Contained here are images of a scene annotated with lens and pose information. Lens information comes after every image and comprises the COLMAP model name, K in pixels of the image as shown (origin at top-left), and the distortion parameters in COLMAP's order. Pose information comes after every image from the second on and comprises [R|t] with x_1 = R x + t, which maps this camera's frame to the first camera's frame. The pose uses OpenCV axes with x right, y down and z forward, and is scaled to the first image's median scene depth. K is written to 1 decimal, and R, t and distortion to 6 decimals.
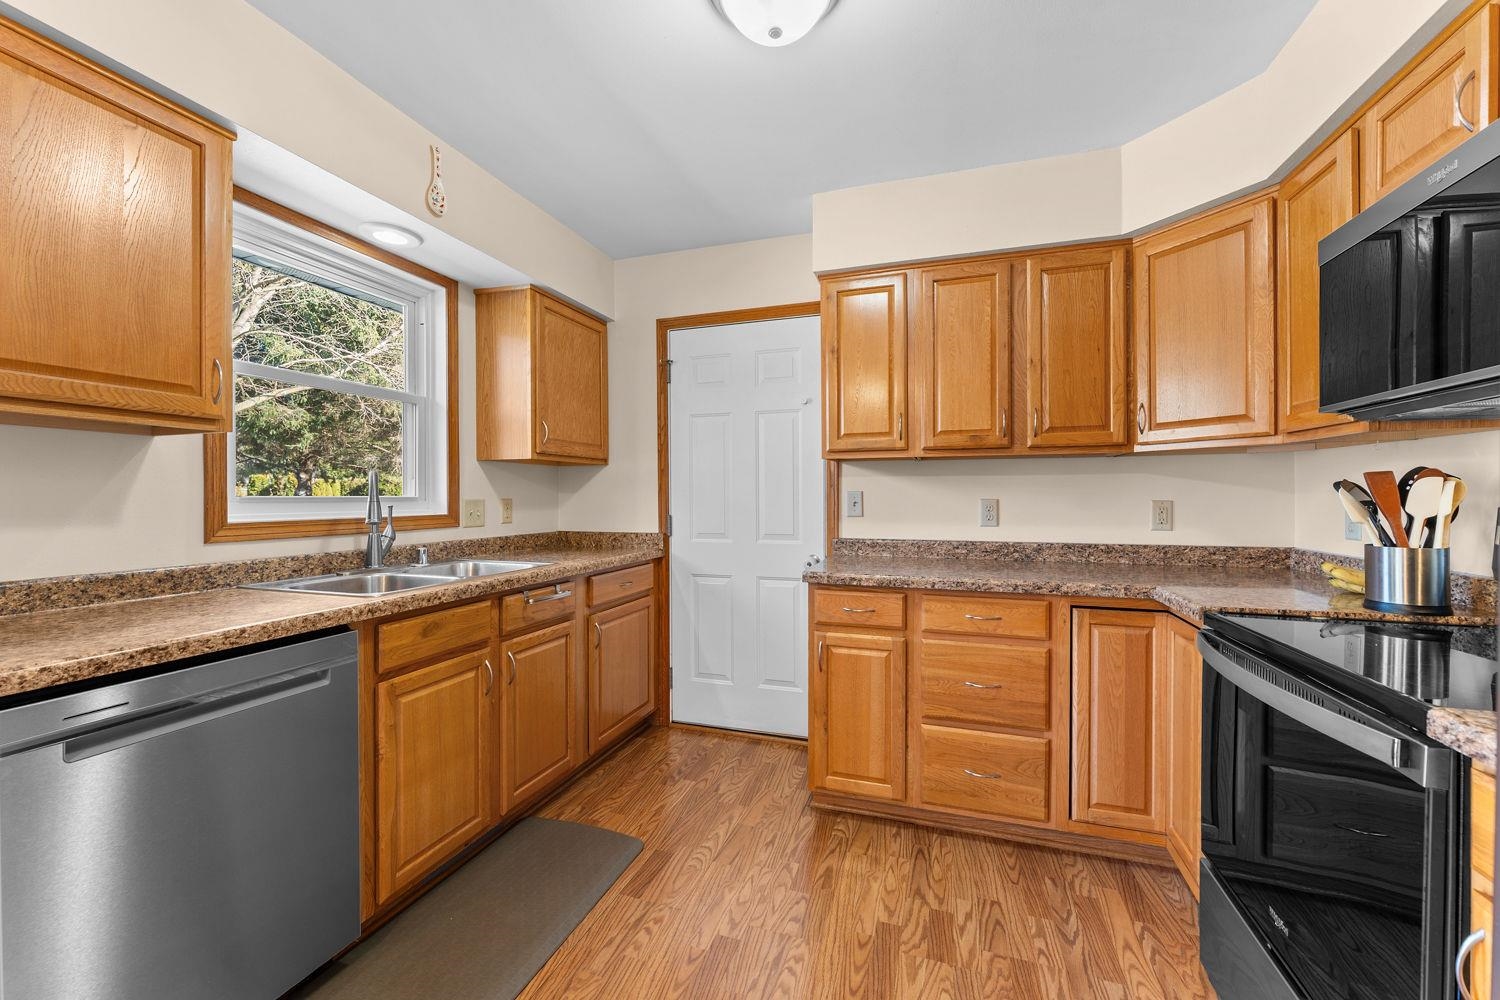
lens RADIAL K [[601.7, 0, 744.5], [0, 601.7, 497.7], [0, 0, 1]] dist [-0.005613, 0.001009]
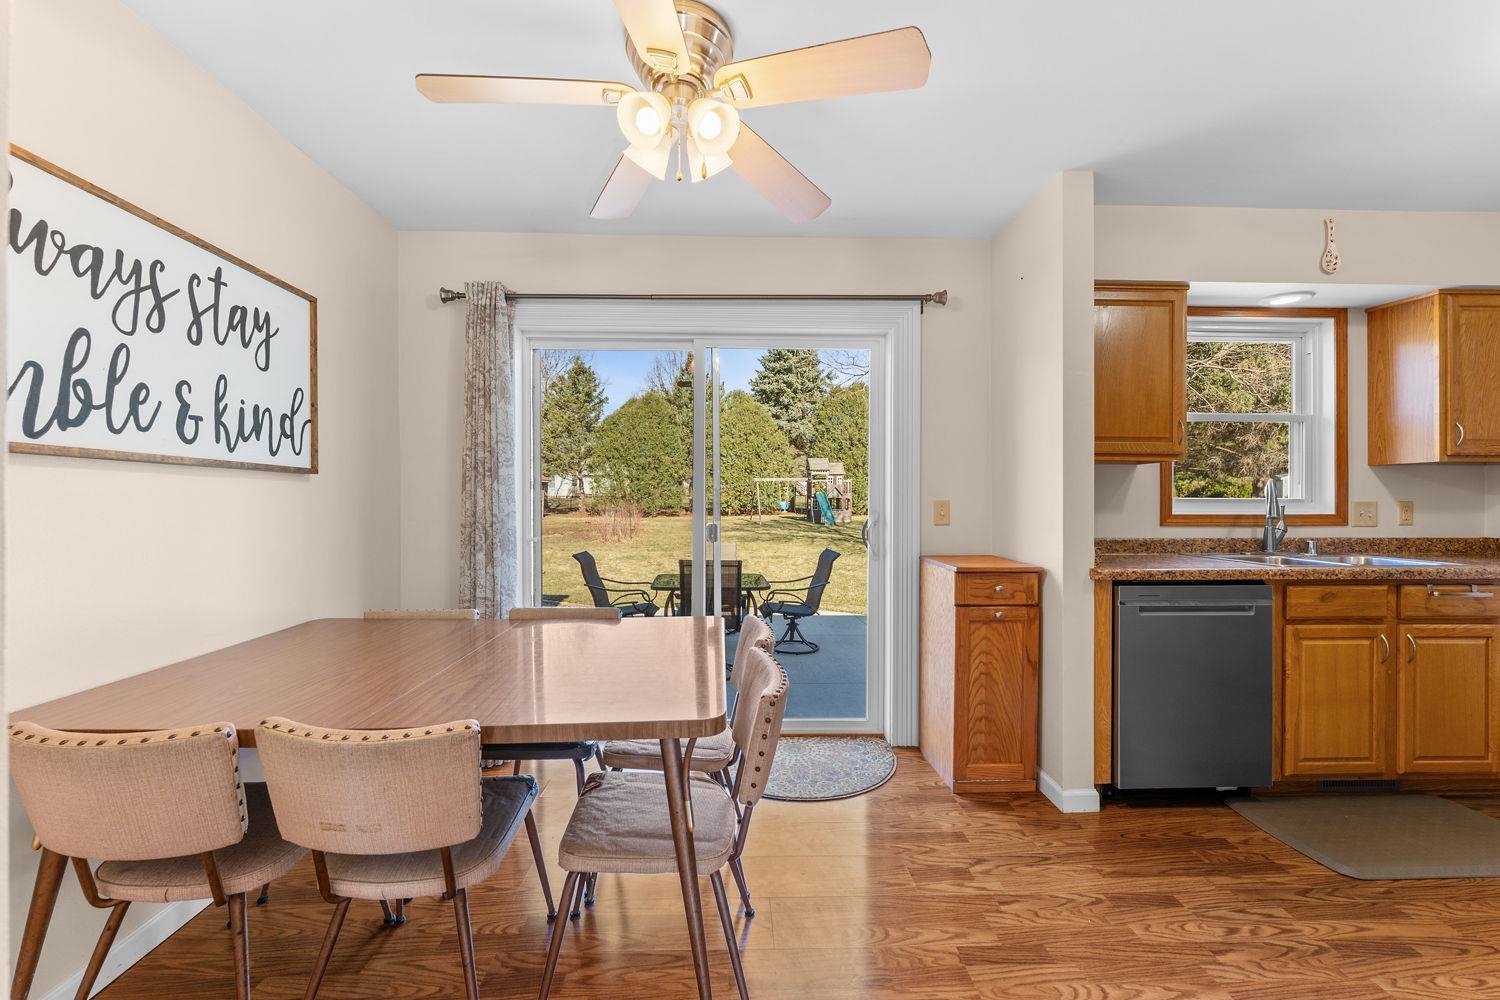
lens RADIAL K [[601.7, 0, 748.4], [0, 601.7, 499.4], [0, 0, 1]] dist [-0.005613, 0.001009]
pose [[0.355344, 0.002850, -0.934731, 0.218001], [-0.004739, 0.999988, 0.001247, 0.003720], [0.934723, 0.003987, 0.355354, -0.560070]]
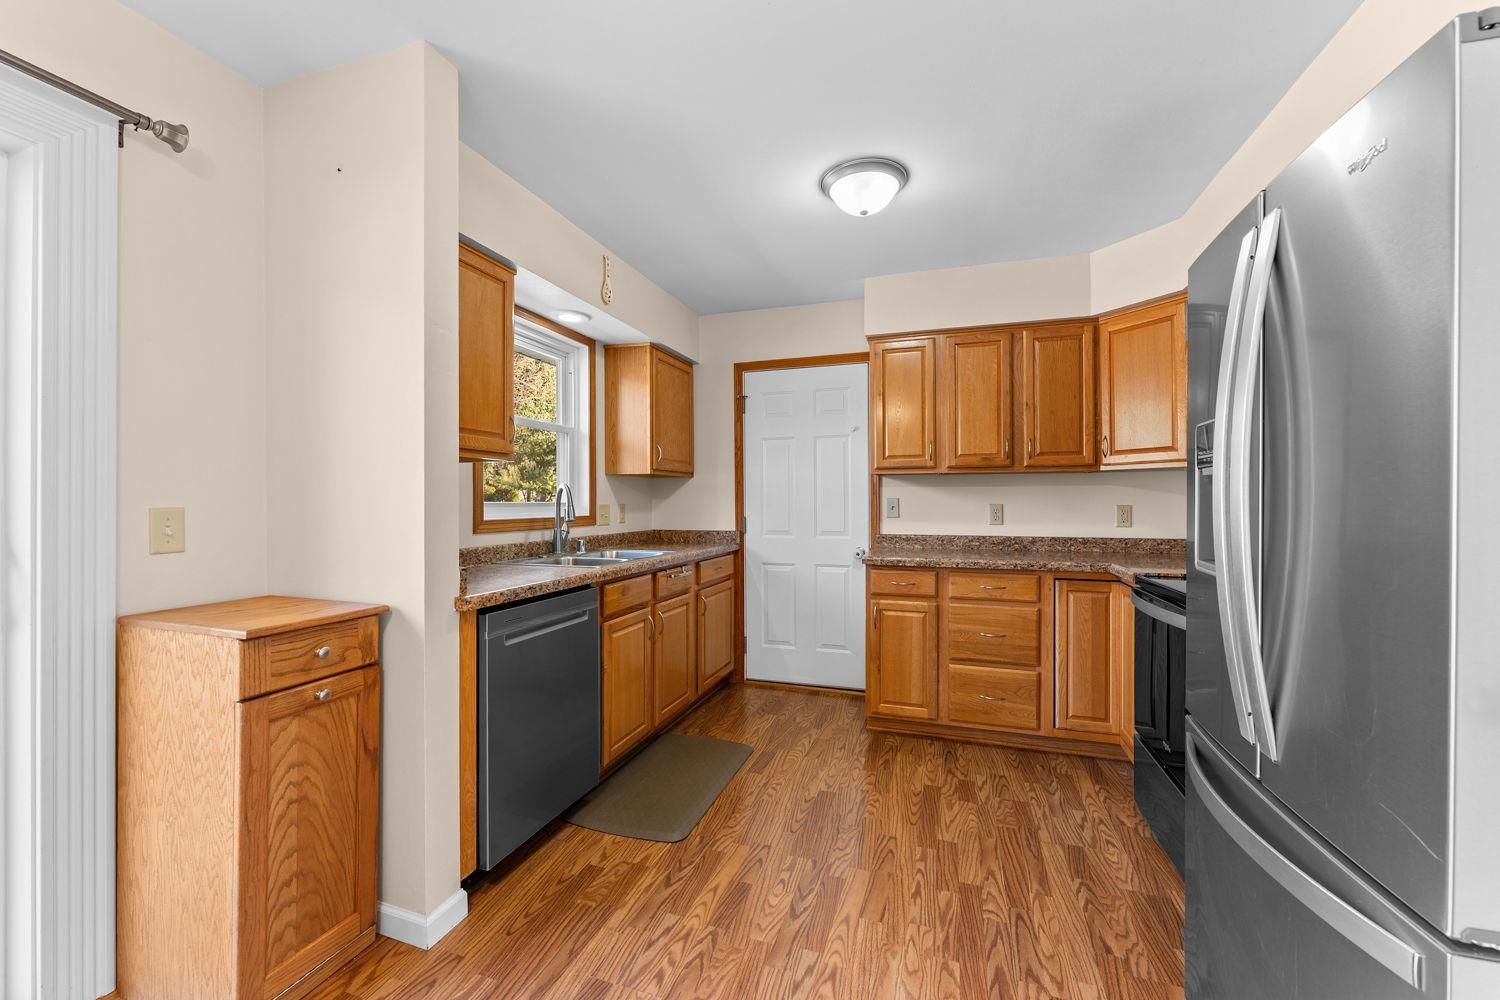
lens RADIAL K [[601.7, 0, 744.9], [0, 601.7, 500.0], [0, 0, 1]] dist [-0.005613, 0.001009]
pose [[0.999997, -0.000249, -0.002357, -0.179150], [0.000236, 0.999986, -0.005324, 0.000136], [0.002358, 0.005324, 0.999983, -0.408439]]
